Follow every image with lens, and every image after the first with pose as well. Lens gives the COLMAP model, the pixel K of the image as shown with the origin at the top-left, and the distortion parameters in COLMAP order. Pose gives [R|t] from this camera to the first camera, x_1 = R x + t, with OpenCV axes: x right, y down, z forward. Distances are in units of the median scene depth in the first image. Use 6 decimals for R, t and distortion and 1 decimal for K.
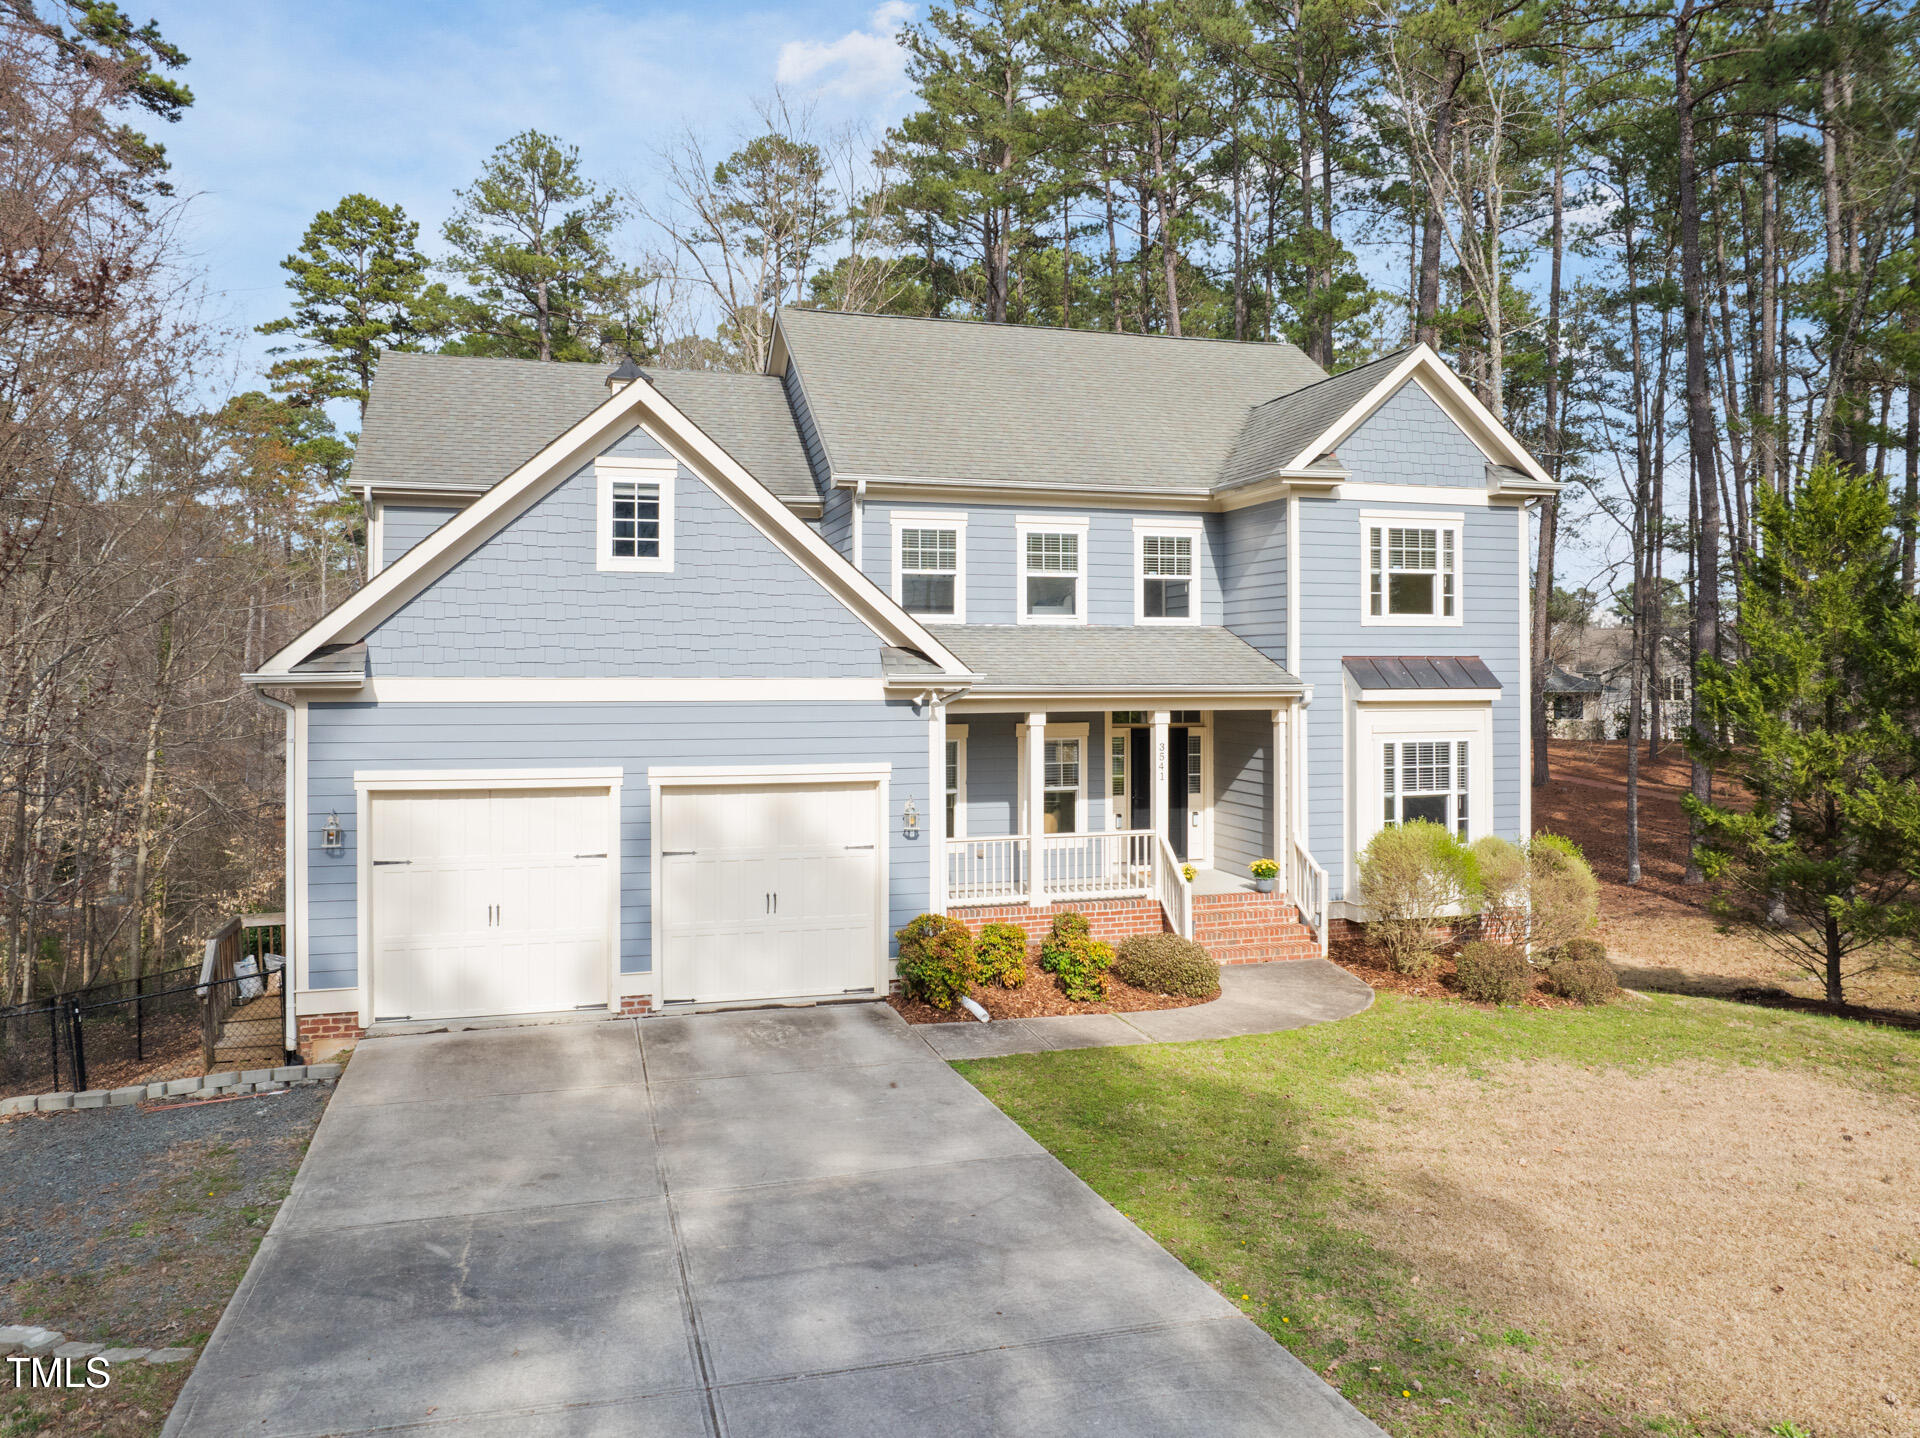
lens RADIAL K [[1360.8, 0, 960.0], [0, 1360.8, 719.0], [0, 0, 1]] dist [-0.037146, 0.005080]
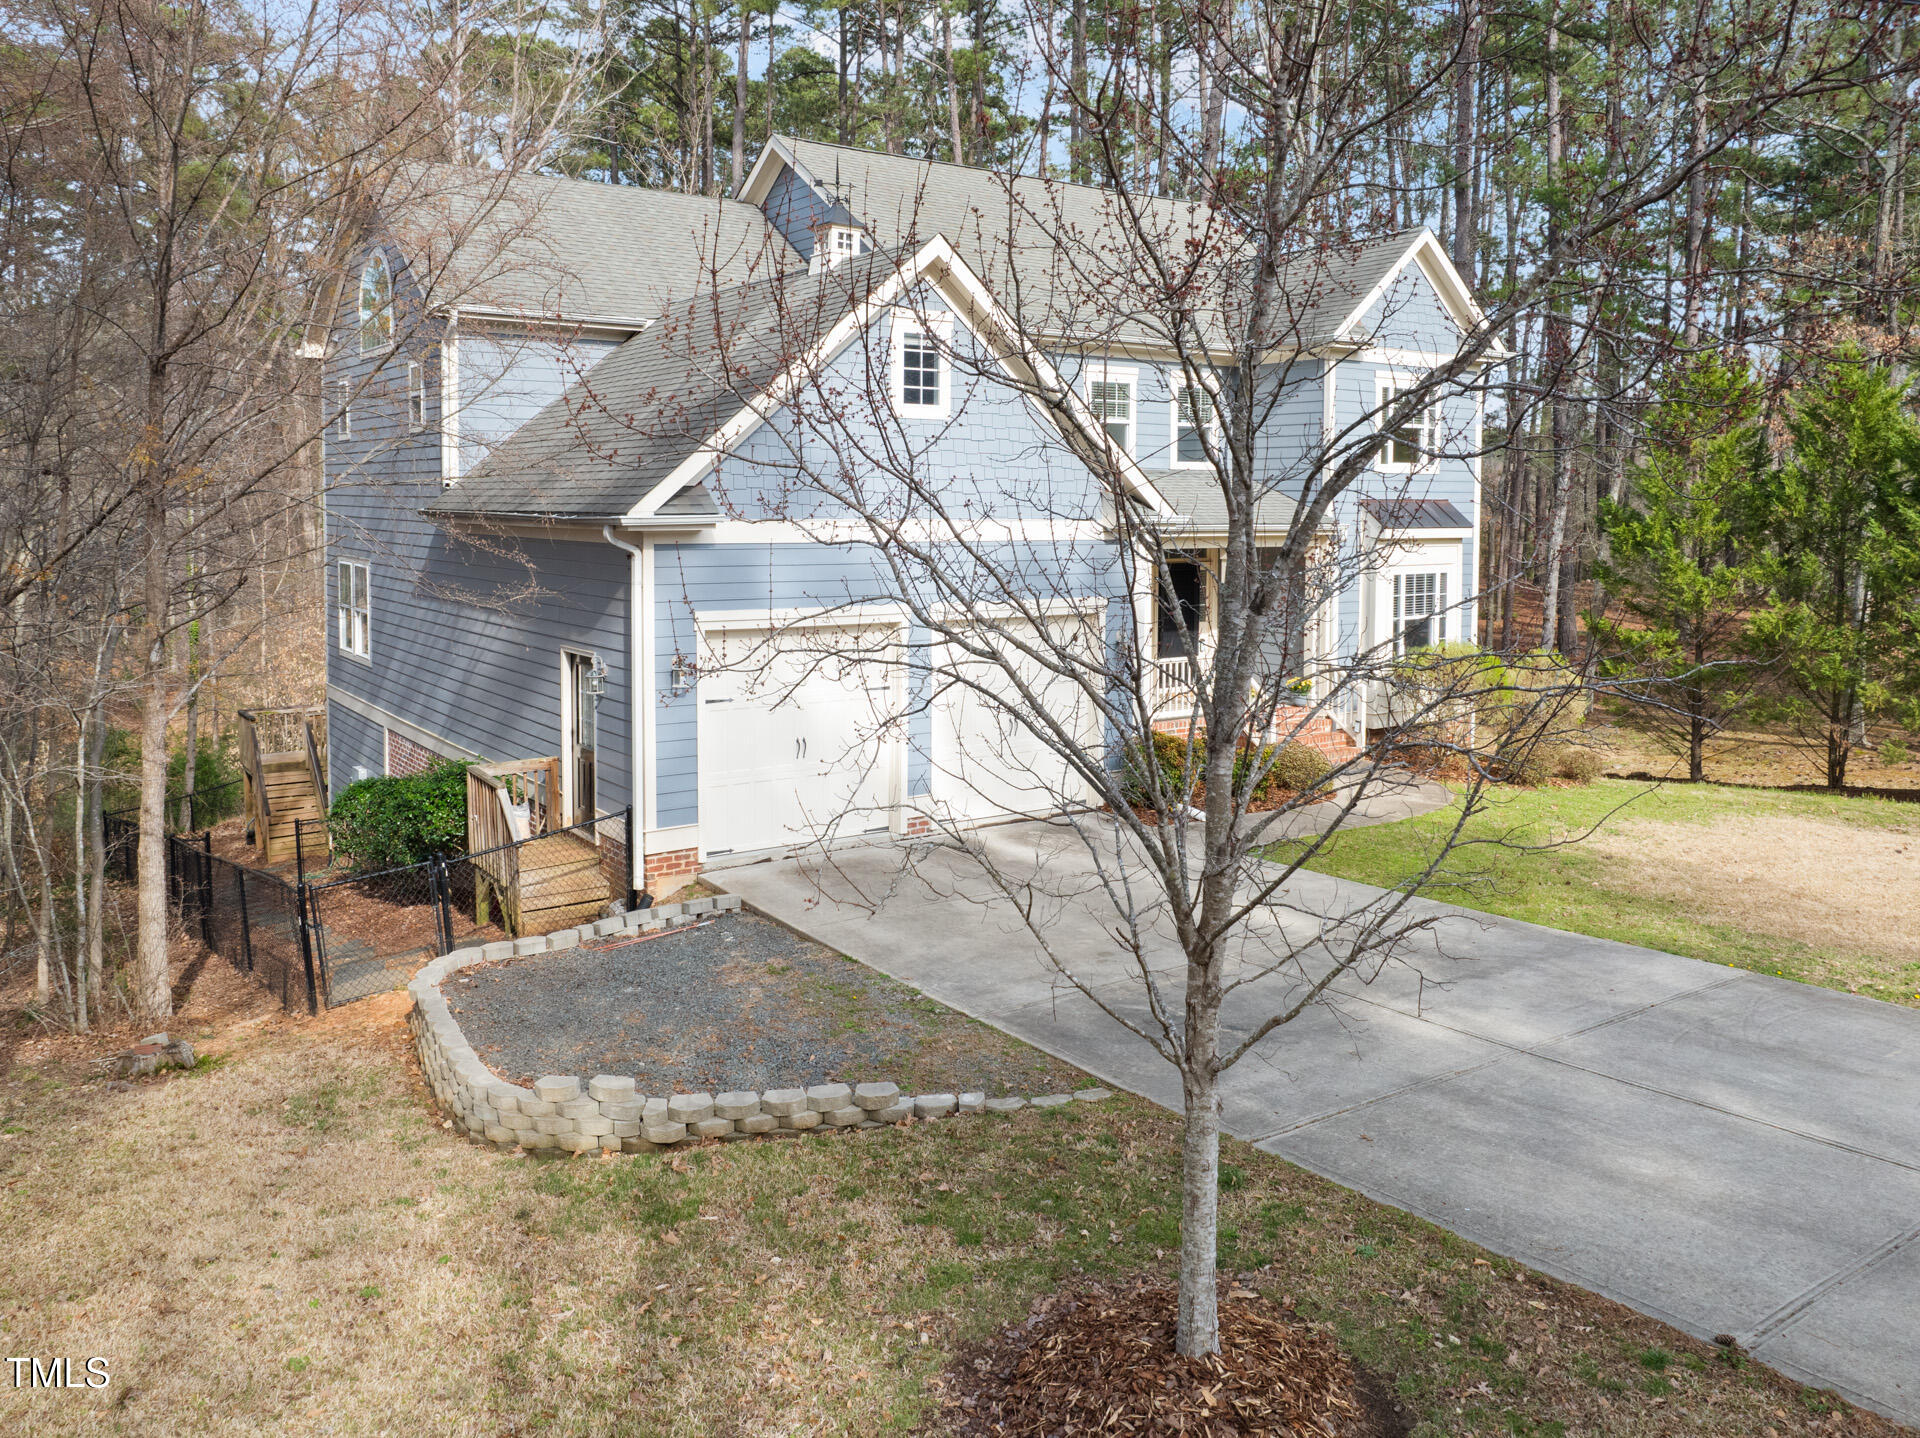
lens RADIAL K [[1466.6, 0, 954.4], [0, 1466.6, 626.5], [0, 0, 1]] dist [-0.011172, -0.000946]
pose [[0.946926, -0.019600, 0.320853, -0.577705], [0.002894, 0.998619, 0.052459, -0.006628], [-0.321438, -0.048746, 0.945675, -0.095081]]
